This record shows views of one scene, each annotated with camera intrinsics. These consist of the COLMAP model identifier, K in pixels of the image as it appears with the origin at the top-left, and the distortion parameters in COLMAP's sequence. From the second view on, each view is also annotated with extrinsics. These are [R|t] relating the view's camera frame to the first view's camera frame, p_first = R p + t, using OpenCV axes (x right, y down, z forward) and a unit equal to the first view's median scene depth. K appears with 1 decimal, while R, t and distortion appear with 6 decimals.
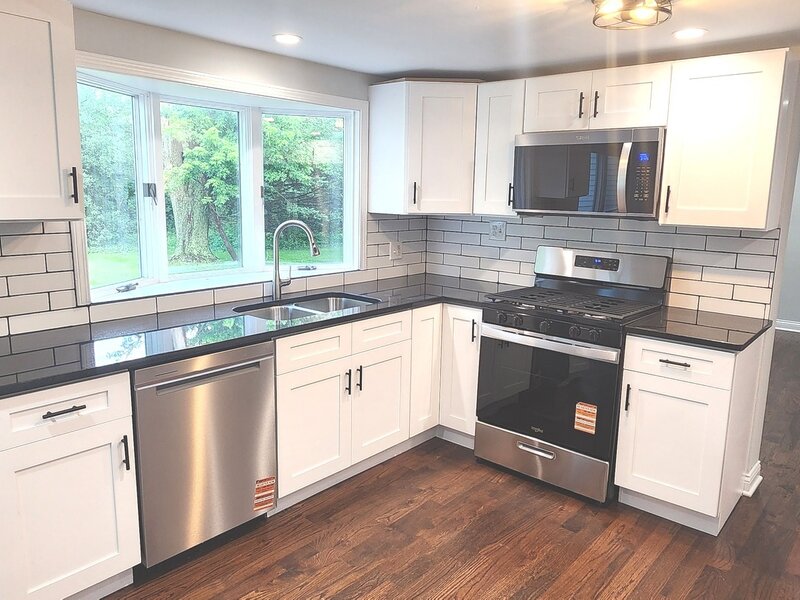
lens RADIAL K [[596.5, 0, 400.0], [0, 596.5, 300.0], [0, 0, 1]] dist [-0.008797, -0.001933]
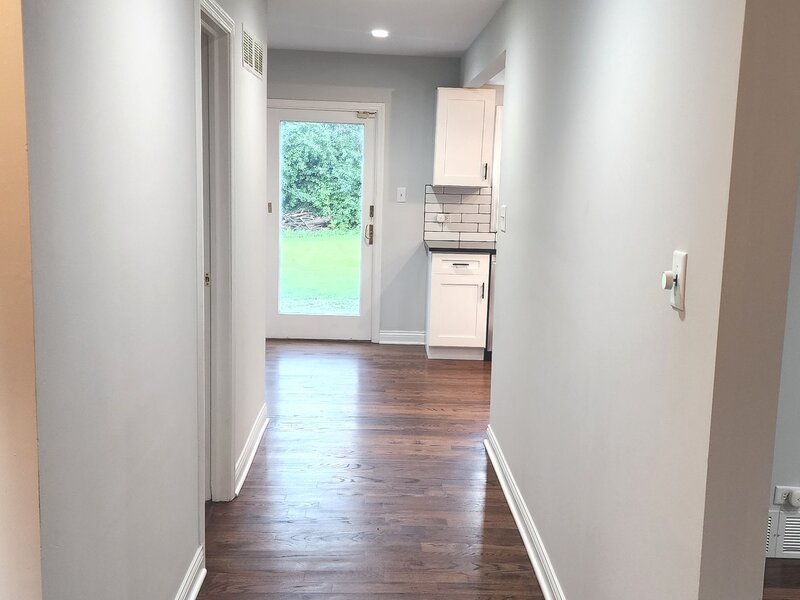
lens RADIAL K [[856.1, 0, 400.7], [0, 856.1, 285.8], [0, 0, 1]] dist [0.097401, -0.165354]
pose [[0.679970, 0.104600, -0.725741, 1.474122], [-0.144883, 0.989425, 0.006859, 0.231393], [0.718783, 0.100483, 0.687934, -1.277177]]
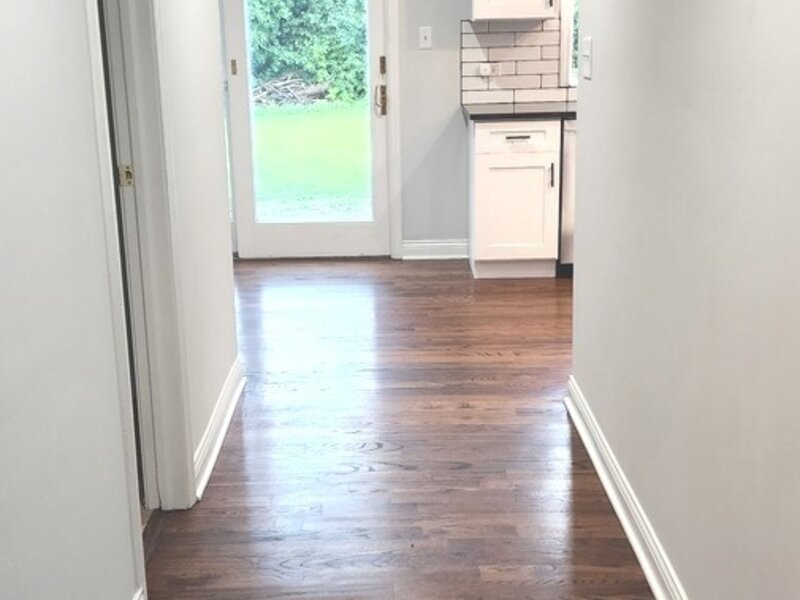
lens RADIAL K [[1130.0, 0, 385.1], [0, 1130.0, 301.6], [0, 0, 1]] dist [0.185461, -0.016788]
pose [[0.655463, 0.154745, -0.739204, 1.285605], [-0.097742, 0.987933, 0.120145, 0.237134], [0.748876, -0.006499, 0.662678, -1.100096]]
